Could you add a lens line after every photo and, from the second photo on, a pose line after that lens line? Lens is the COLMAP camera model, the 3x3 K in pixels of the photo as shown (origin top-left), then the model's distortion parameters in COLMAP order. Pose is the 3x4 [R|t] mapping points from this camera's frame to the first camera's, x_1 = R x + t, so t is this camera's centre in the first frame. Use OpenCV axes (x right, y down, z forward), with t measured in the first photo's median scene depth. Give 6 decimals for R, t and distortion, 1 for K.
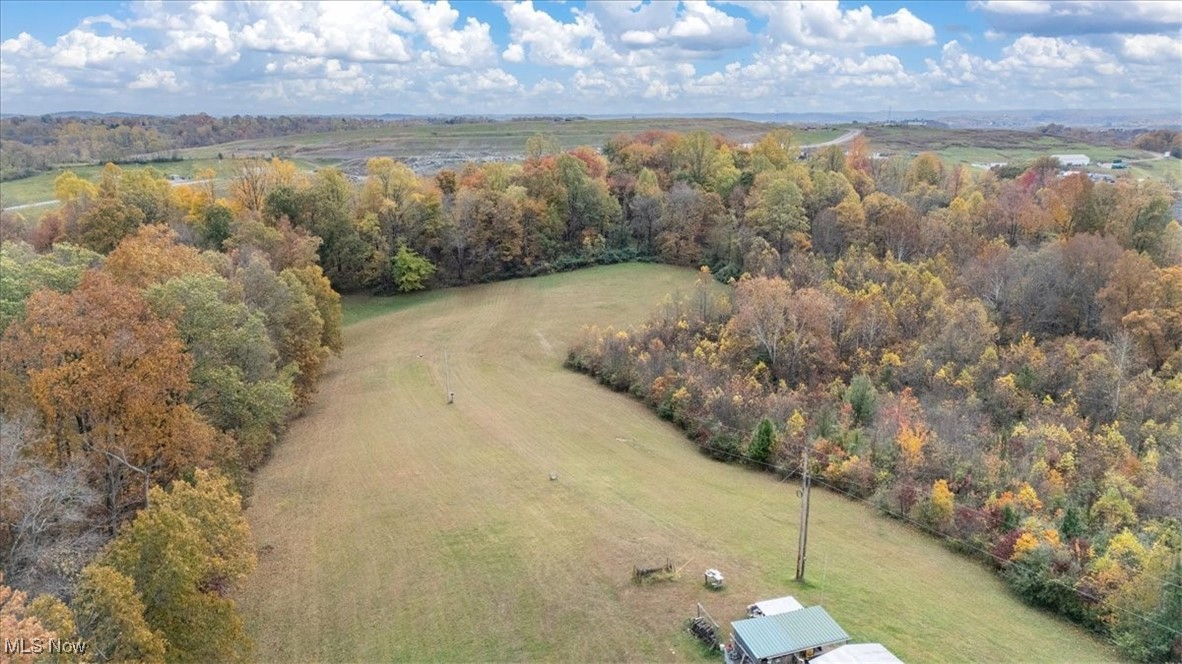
lens RADIAL K [[863.4, 0, 591.4], [0, 863.4, 331.7], [0, 0, 1]] dist [0.082836, -0.093495]
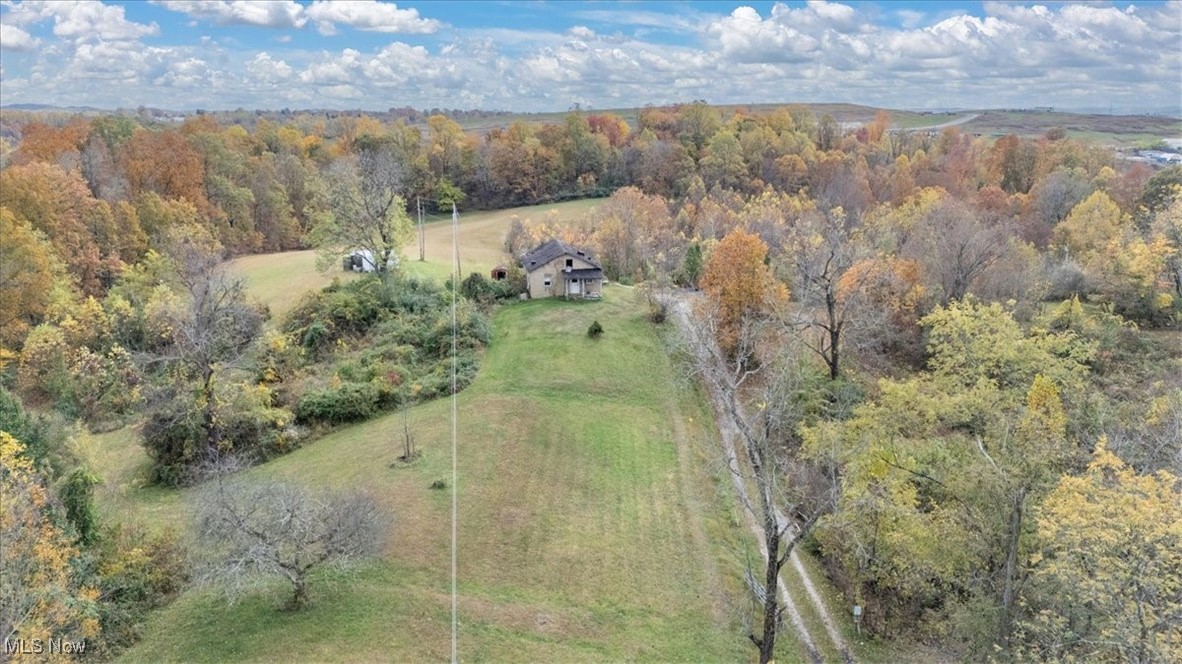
lens RADIAL K [[863.4, 0, 591.8], [0, 863.4, 330.8], [0, 0, 1]] dist [0.082836, -0.093495]
pose [[0.988371, 0.055140, -0.141716, 0.215913], [-0.051954, 0.998309, 0.026085, 0.091159], [0.142914, -0.018419, 0.989564, -0.320750]]
